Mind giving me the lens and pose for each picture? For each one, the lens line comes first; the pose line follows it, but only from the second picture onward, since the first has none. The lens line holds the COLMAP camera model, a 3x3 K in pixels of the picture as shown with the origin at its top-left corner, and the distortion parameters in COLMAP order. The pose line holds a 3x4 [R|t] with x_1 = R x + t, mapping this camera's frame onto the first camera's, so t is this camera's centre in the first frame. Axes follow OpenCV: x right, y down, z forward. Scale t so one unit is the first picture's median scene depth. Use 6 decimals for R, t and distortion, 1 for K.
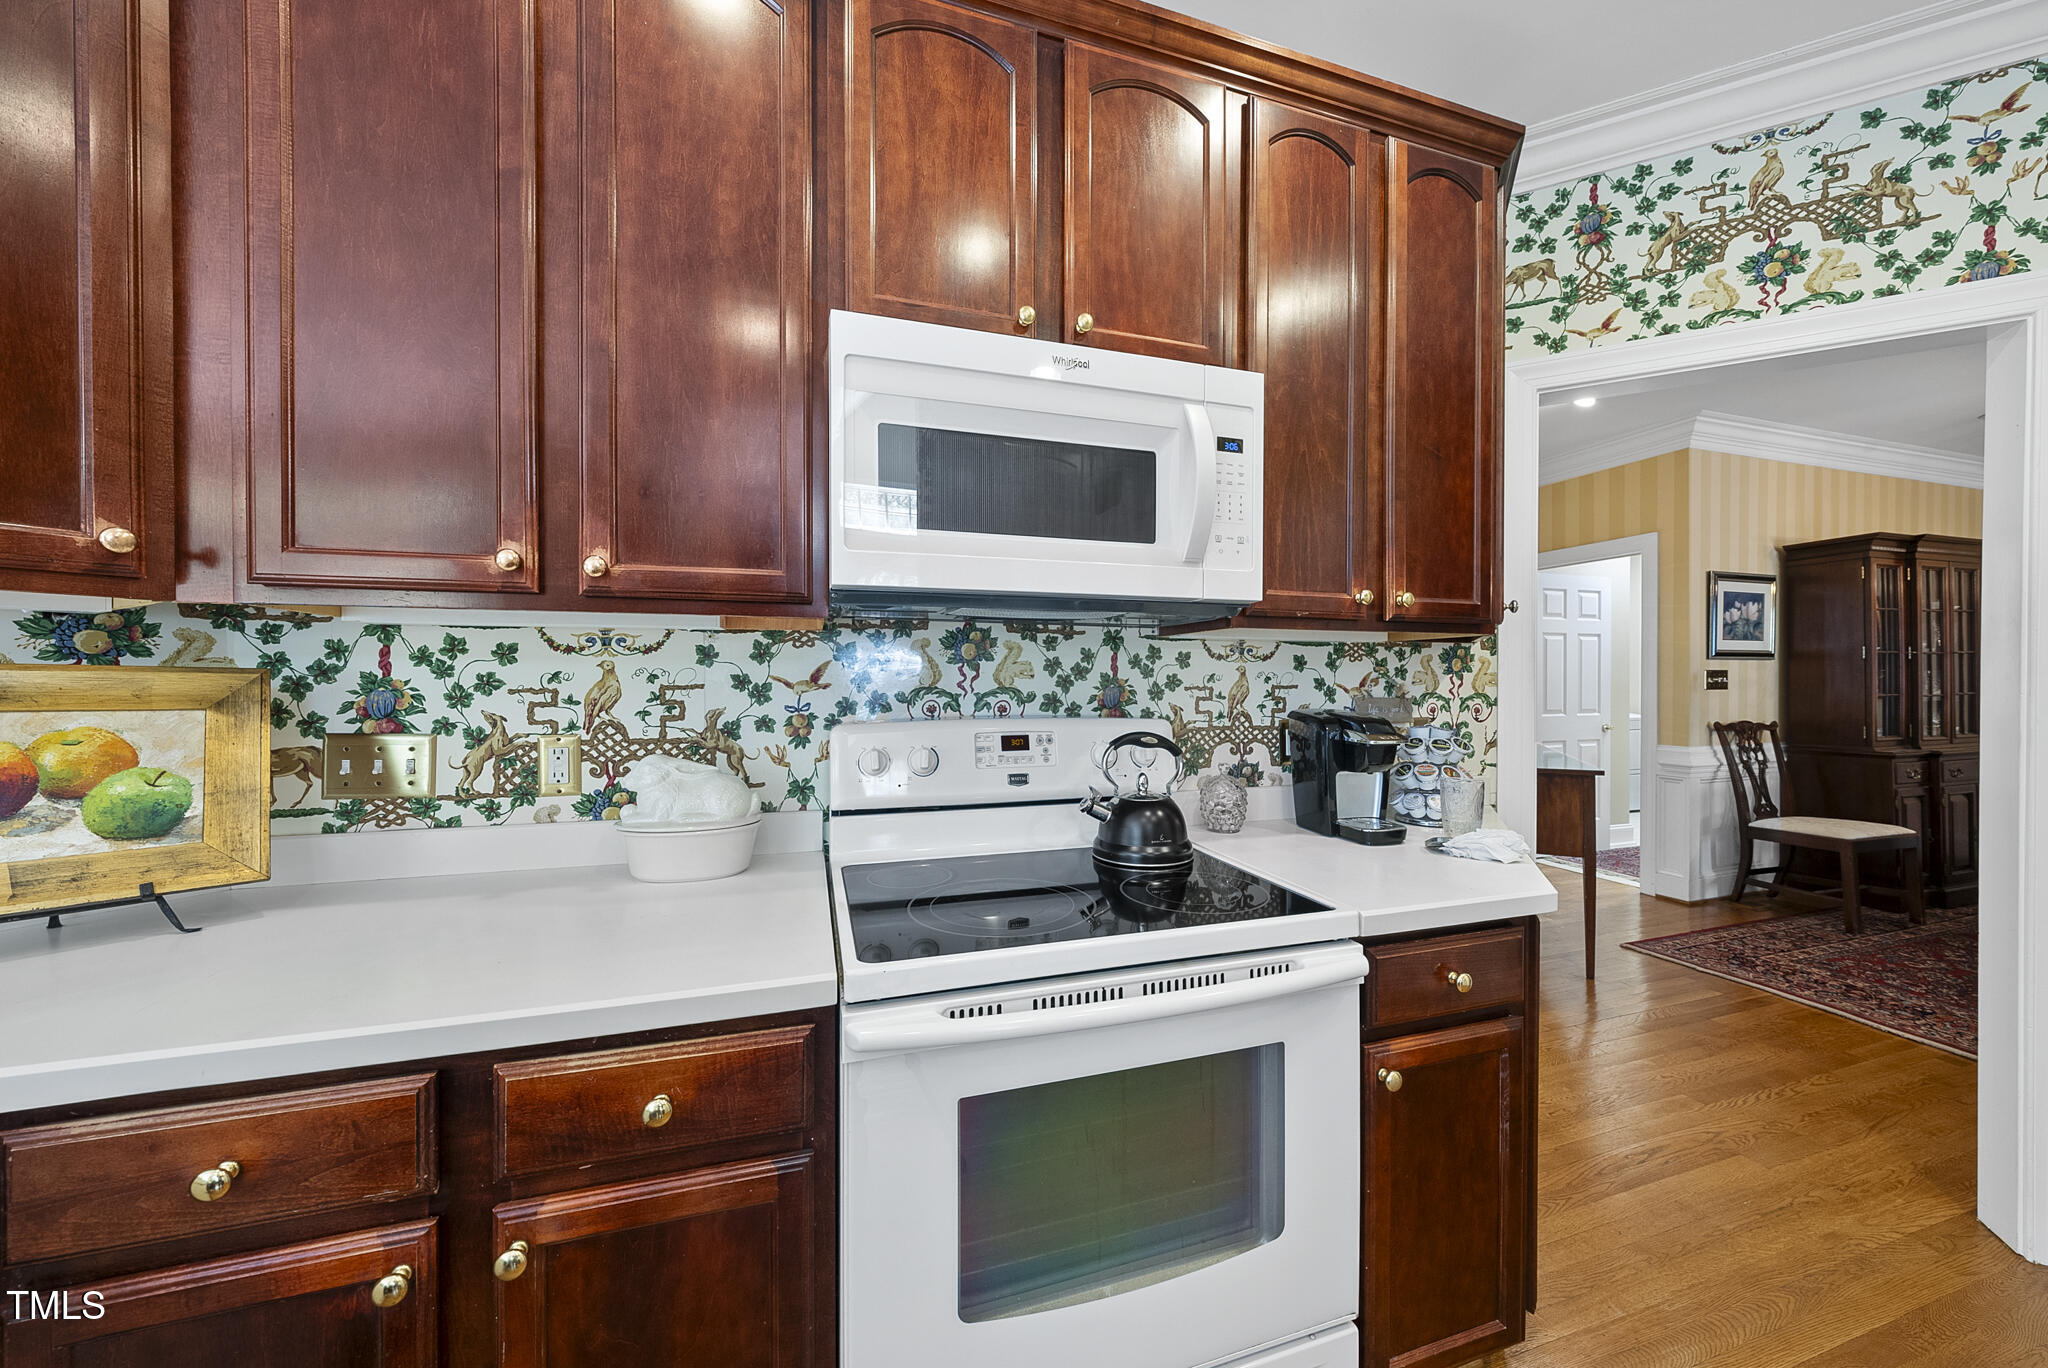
lens RADIAL K [[697.3, 0, 1024.5], [0, 697.3, 687.3], [0, 0, 1]] dist [-0.003658, 0.000054]
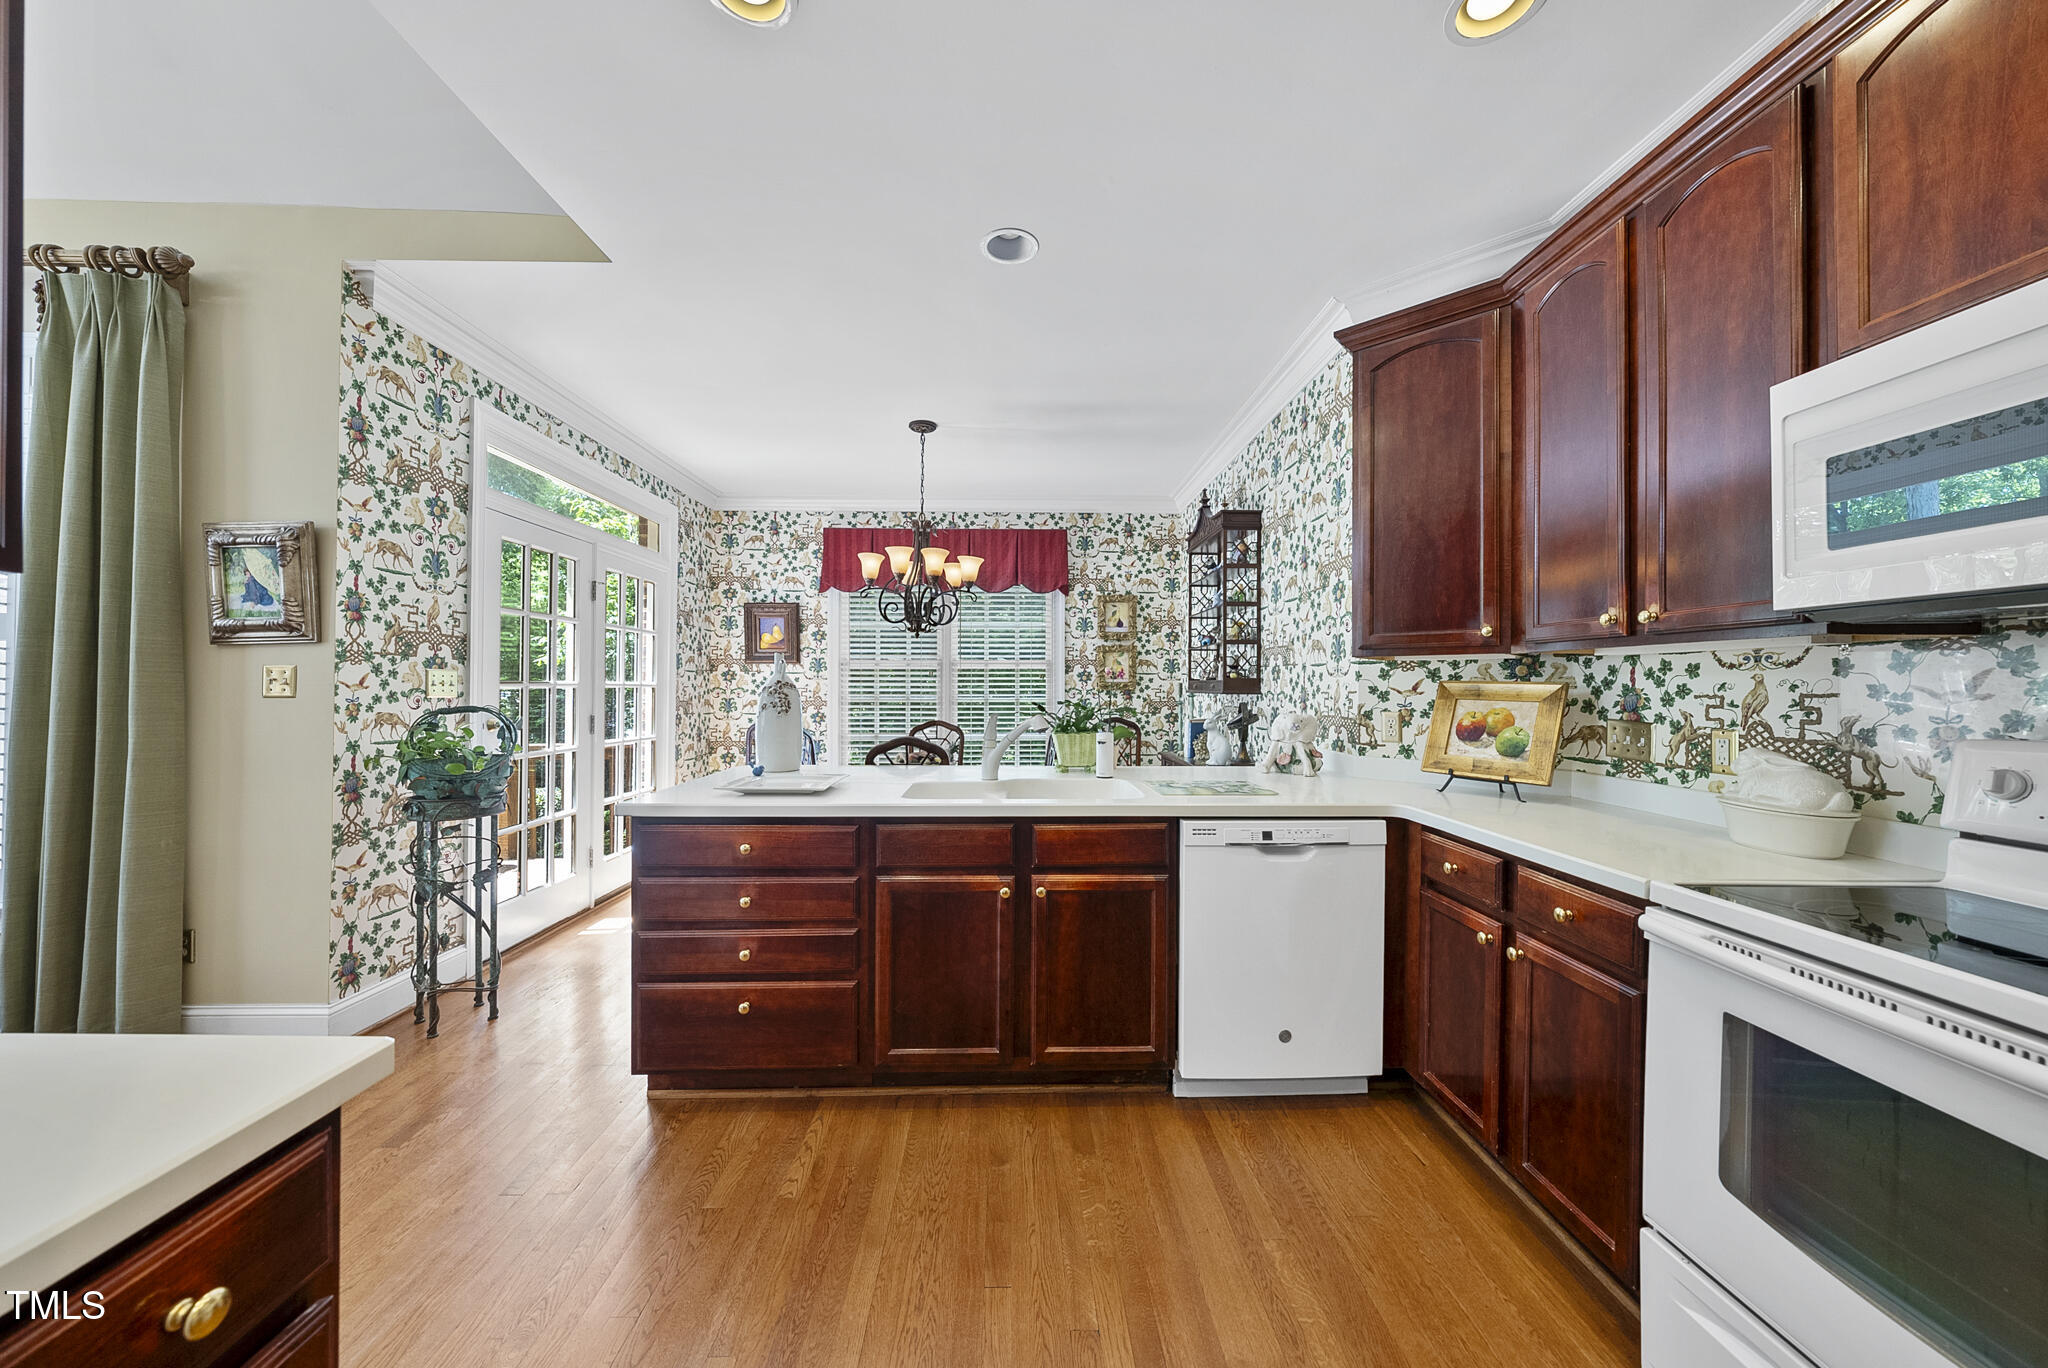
lens RADIAL K [[697.3, 0, 1040.1], [0, 697.3, 684.4], [0, 0, 1]] dist [-0.003658, 0.000054]
pose [[-0.260381, -0.002887, -0.965502, 0.991197], [-0.013996, 0.999902, 0.000785, -0.001652], [0.965404, 0.013717, -0.260396, 0.065251]]
